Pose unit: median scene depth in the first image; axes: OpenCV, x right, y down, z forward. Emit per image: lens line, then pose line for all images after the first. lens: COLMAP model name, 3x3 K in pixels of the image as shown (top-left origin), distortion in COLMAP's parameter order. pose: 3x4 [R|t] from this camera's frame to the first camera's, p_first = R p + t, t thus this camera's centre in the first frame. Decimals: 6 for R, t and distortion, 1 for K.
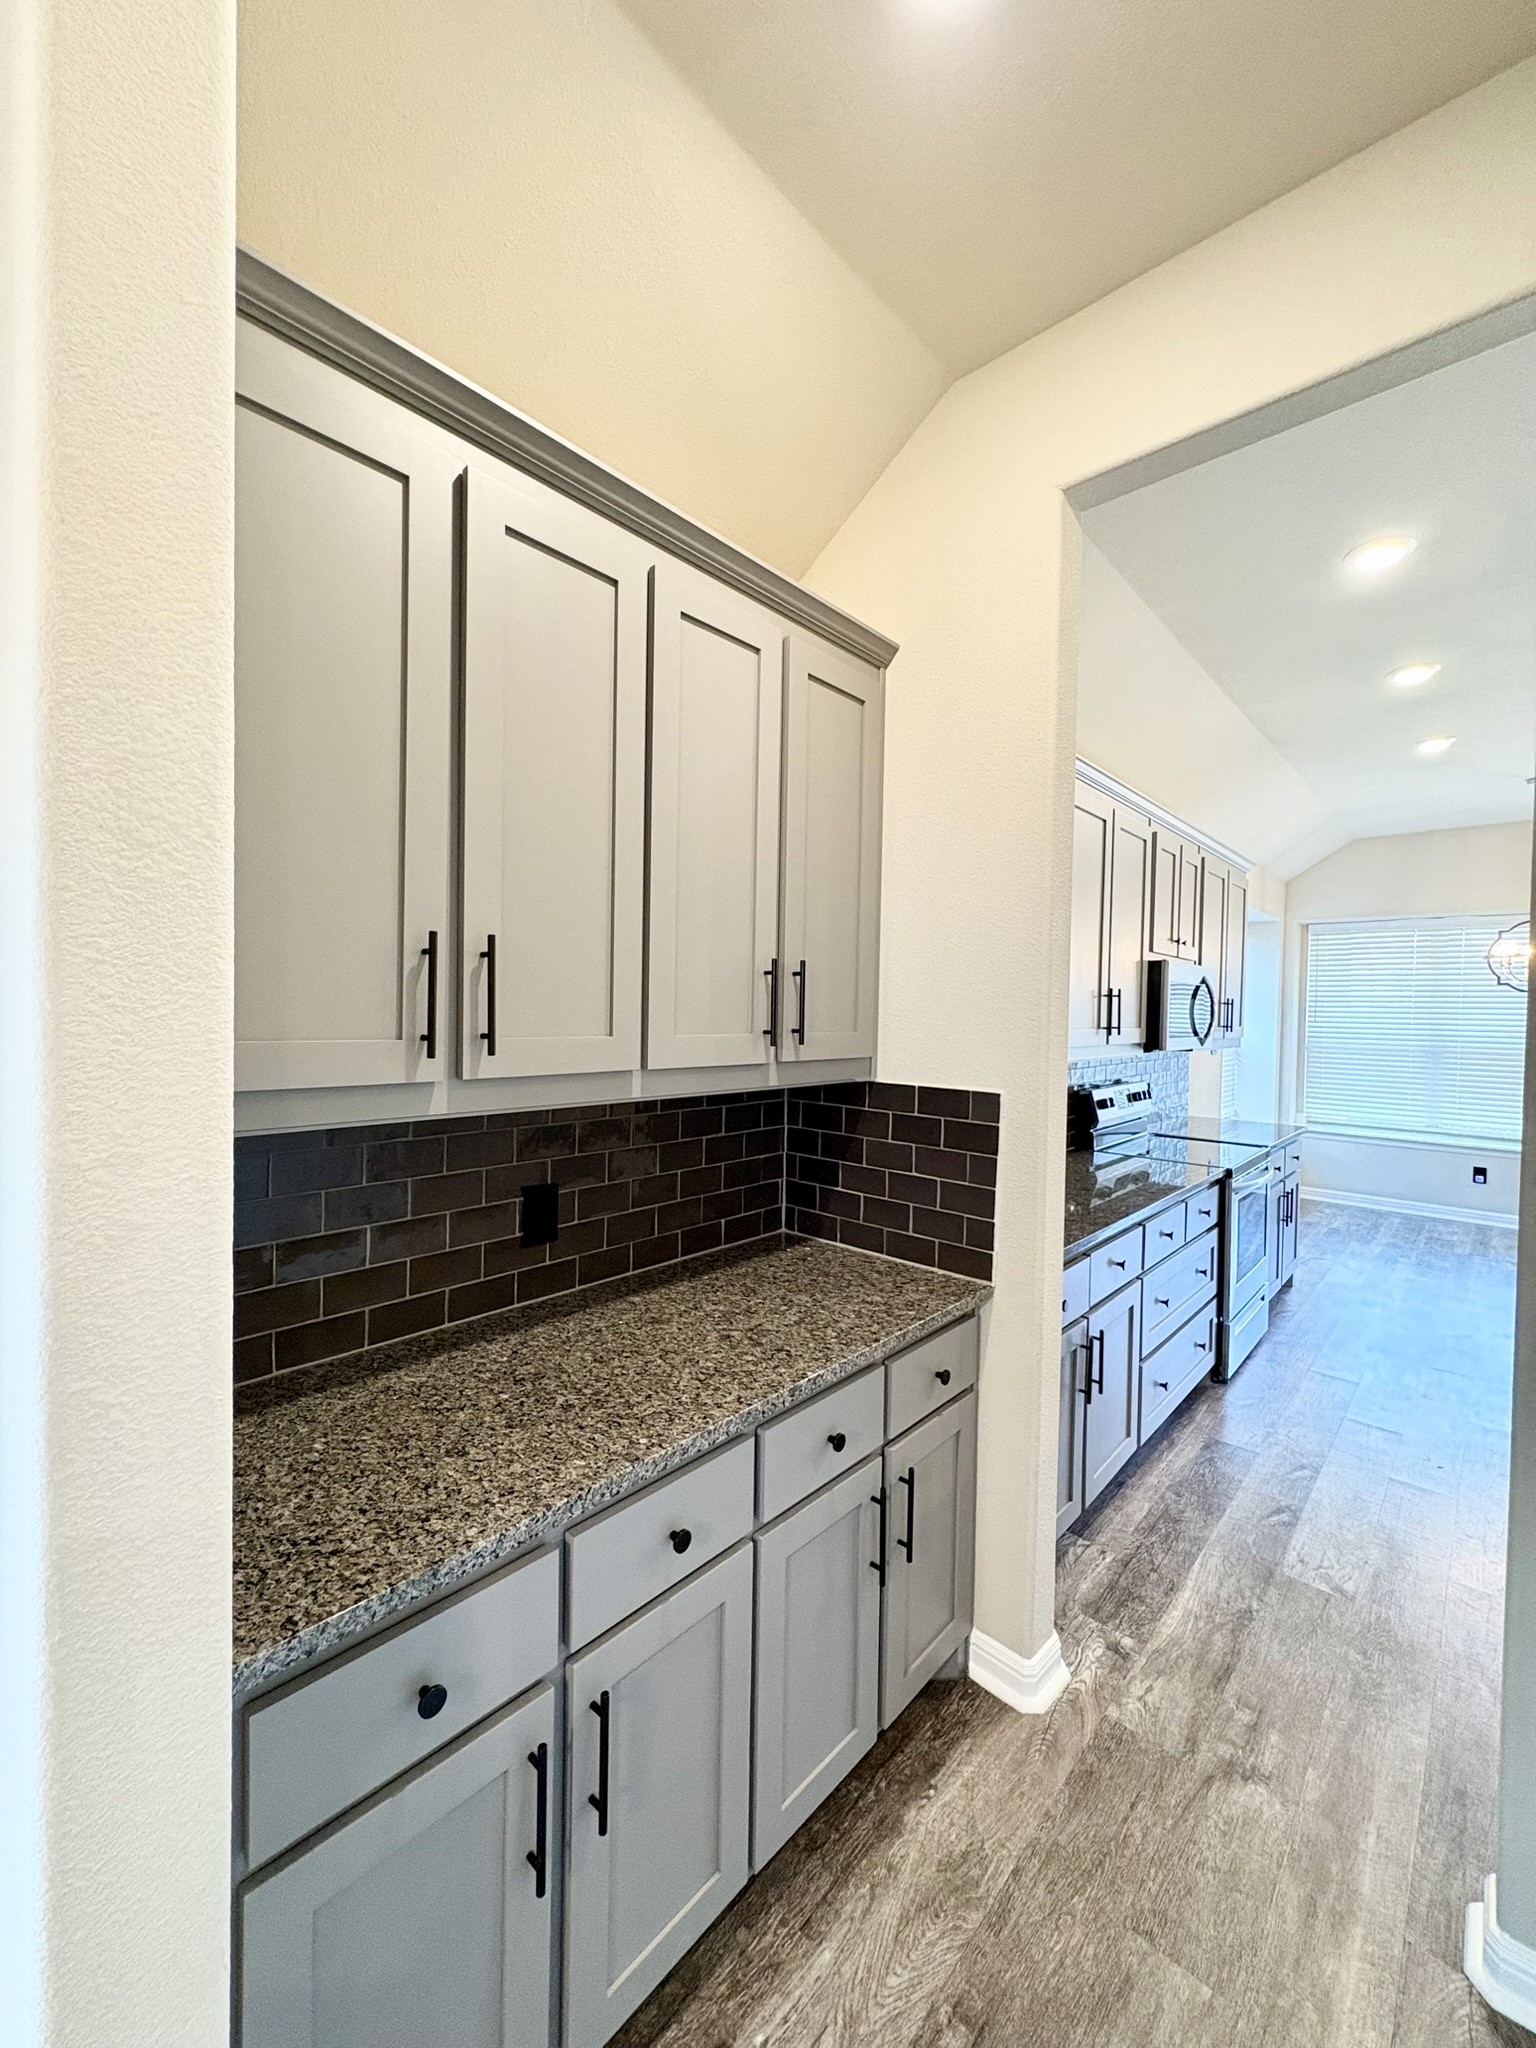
lens RADIAL K [[816.8, 0, 840.2], [0, 816.8, 1030.4], [0, 0, 1]] dist [0.002031, -0.000942]
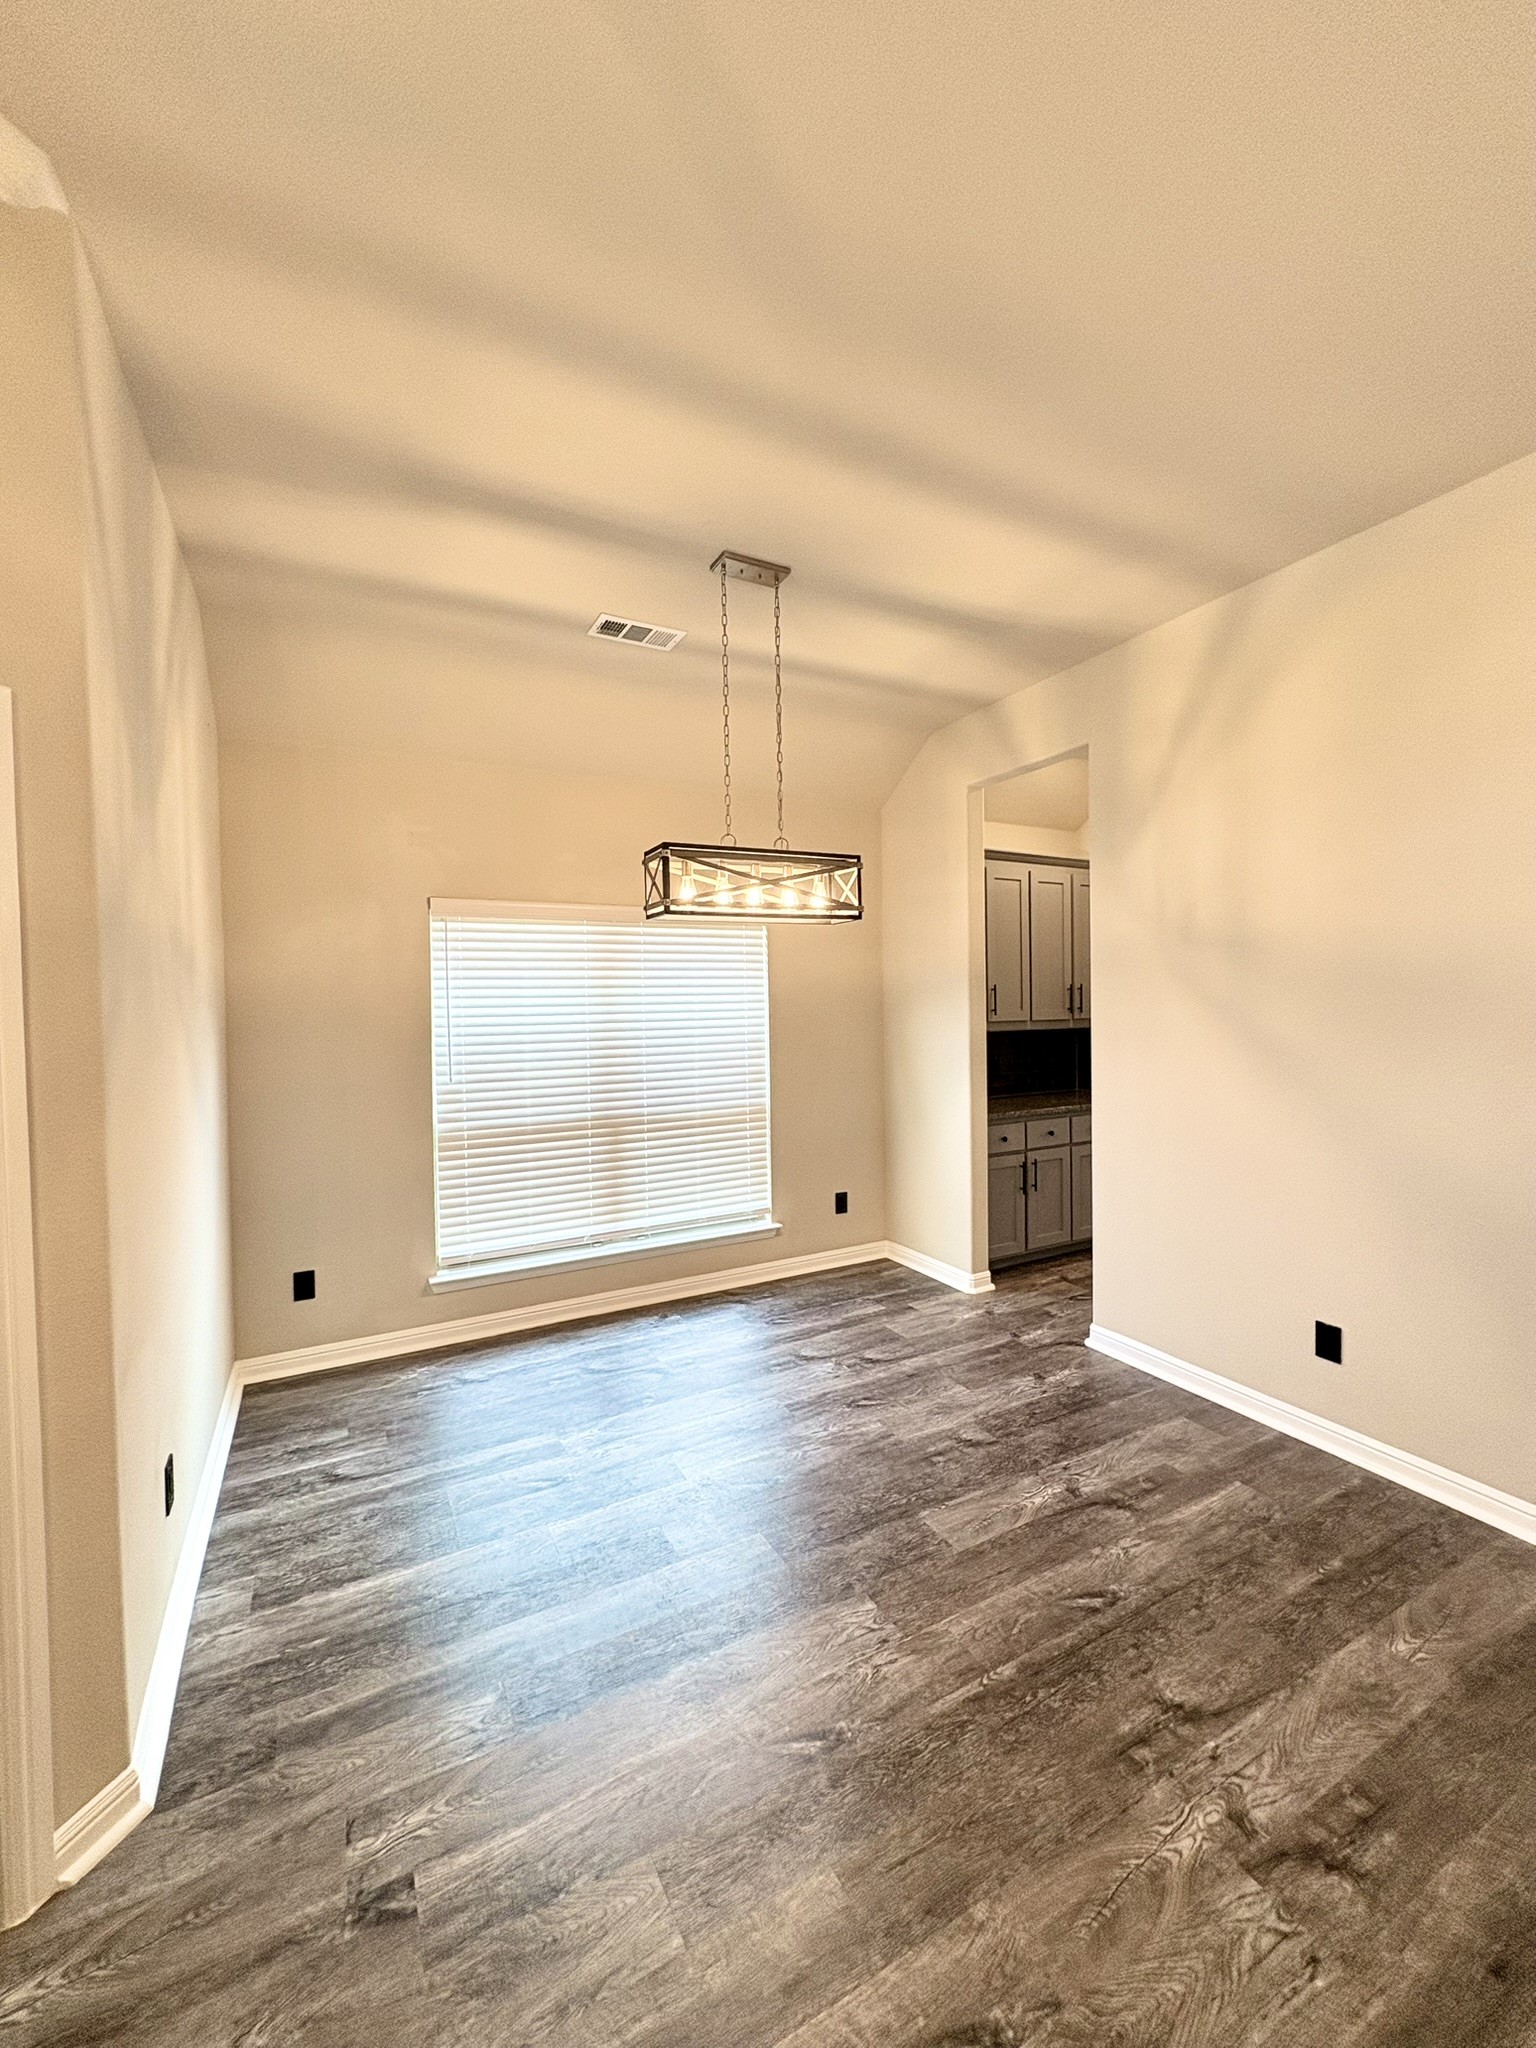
lens RADIAL K [[816.8, 0, 770.4], [0, 816.8, 1027.1], [0, 0, 1]] dist [0.002031, -0.000942]
pose [[0.925382, 0.007548, -0.378960, 0.030612], [0.005825, 0.999400, 0.034130, -0.038637], [0.378990, -0.033791, 0.924783, -2.097069]]
